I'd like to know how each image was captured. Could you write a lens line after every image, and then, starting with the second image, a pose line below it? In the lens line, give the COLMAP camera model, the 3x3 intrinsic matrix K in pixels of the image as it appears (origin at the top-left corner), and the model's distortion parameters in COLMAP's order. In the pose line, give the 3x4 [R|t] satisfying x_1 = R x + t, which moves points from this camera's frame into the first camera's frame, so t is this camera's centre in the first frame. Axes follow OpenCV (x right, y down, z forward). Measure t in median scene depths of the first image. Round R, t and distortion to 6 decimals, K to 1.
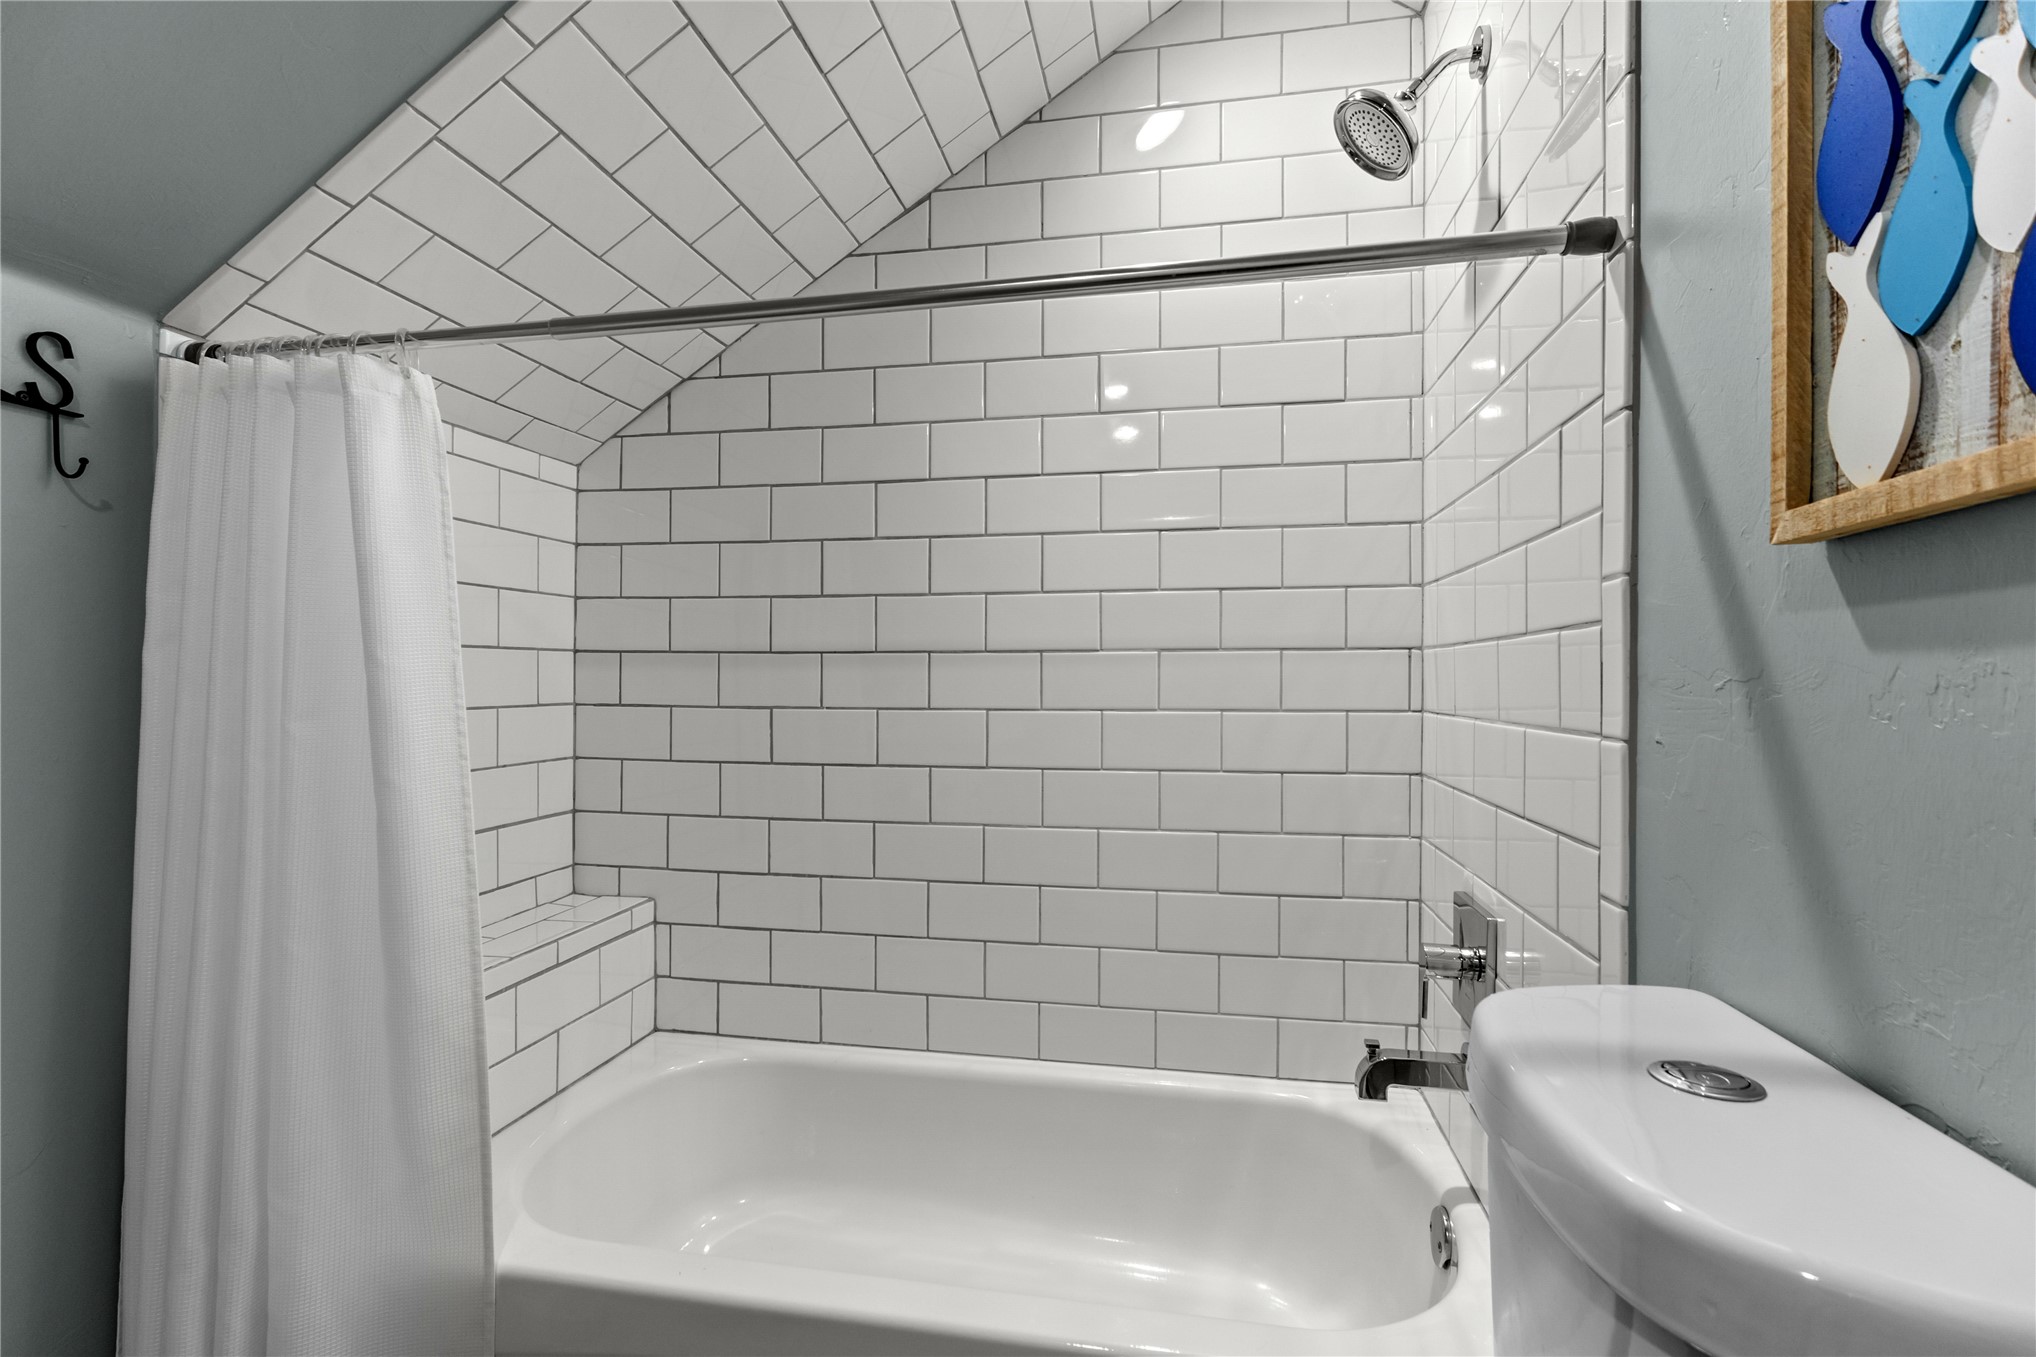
lens RADIAL K [[936.6, 0, 1013.0], [0, 936.6, 687.0], [0, 0, 1]] dist [0.001068, -0.000089]
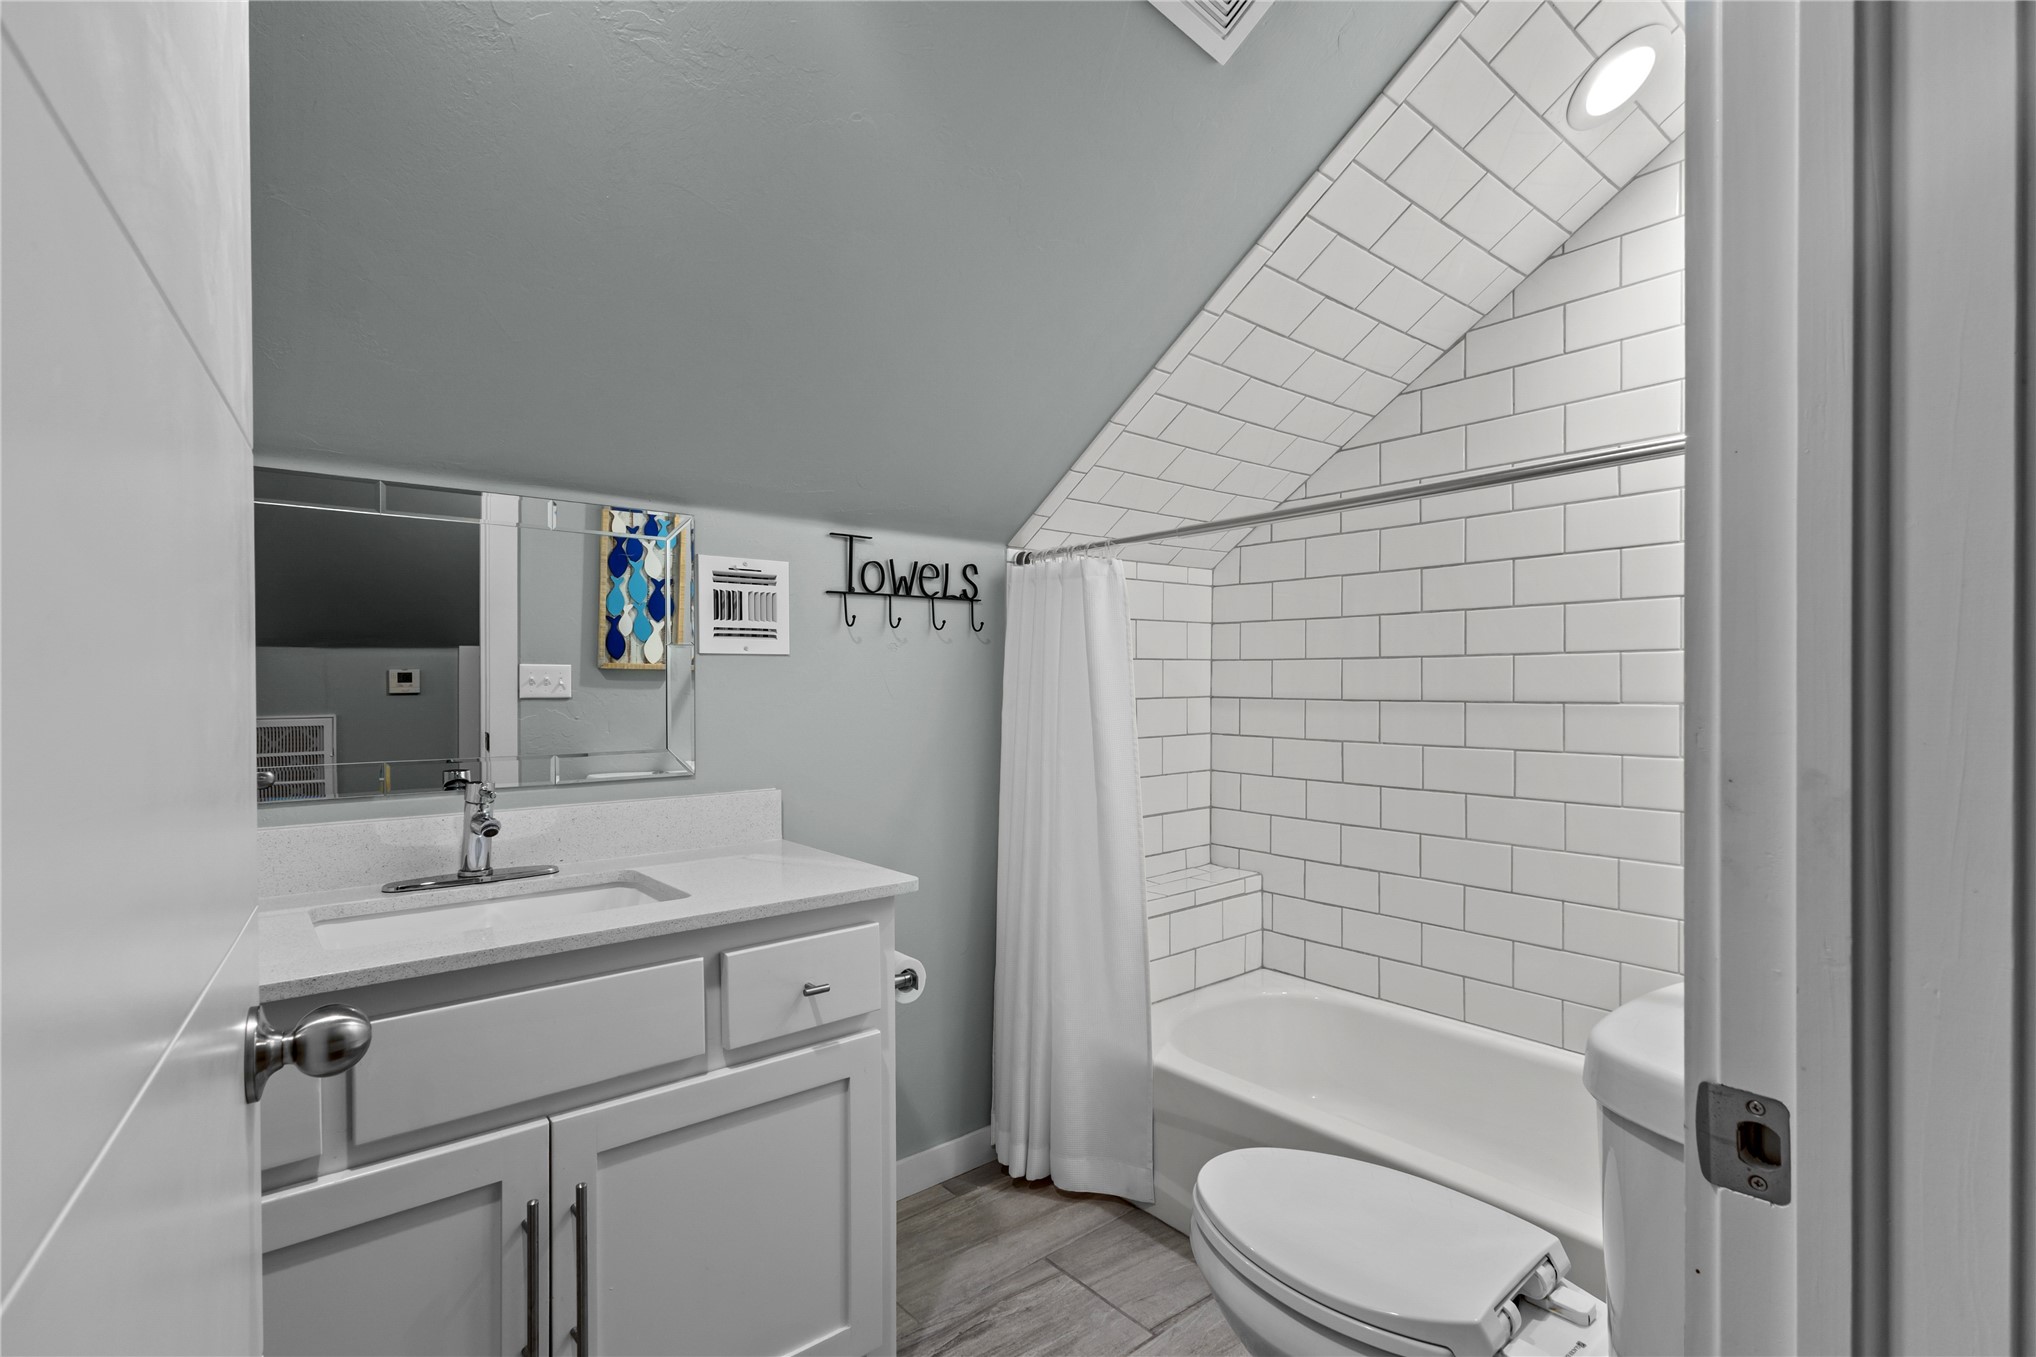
lens RADIAL K [[936.6, 0, 1022.4], [0, 936.6, 686.2], [0, 0, 1]] dist [0.001068, -0.000089]
pose [[0.776279, -0.002826, -0.630383, 0.243257], [0.000102, 0.999991, -0.004357, -0.053474], [0.630390, 0.003318, 0.776272, -0.345254]]
